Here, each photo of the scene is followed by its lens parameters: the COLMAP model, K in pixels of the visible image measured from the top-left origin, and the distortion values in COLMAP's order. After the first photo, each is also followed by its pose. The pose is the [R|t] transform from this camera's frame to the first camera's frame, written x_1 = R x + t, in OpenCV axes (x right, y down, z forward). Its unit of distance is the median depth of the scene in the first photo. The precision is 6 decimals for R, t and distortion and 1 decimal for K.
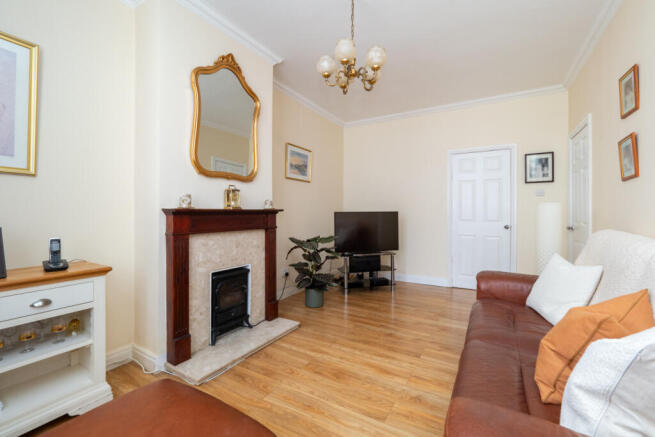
lens RADIAL K [[284.6, 0, 335.7], [0, 284.6, 221.1], [0, 0, 1]] dist [0.000432, -0.000200]
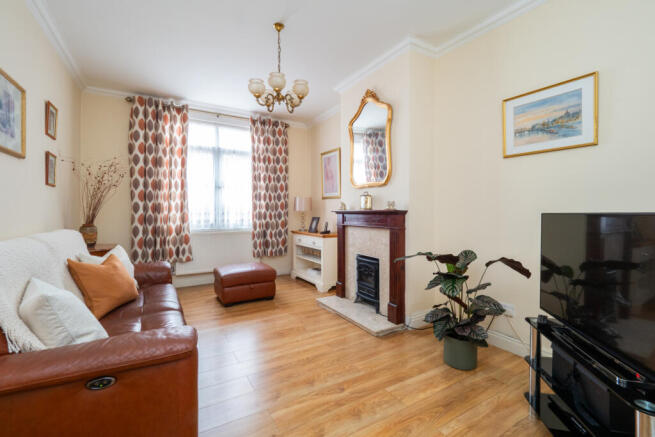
lens RADIAL K [[284.6, 0, 335.7], [0, 284.6, 221.1], [0, 0, 1]] dist [0.000432, -0.000200]
pose [[-0.472963, 0.027893, -0.880641, 0.819697], [-0.026311, 0.998606, 0.045761, -0.046176], [0.880689, 0.044814, -0.471570, 1.444381]]
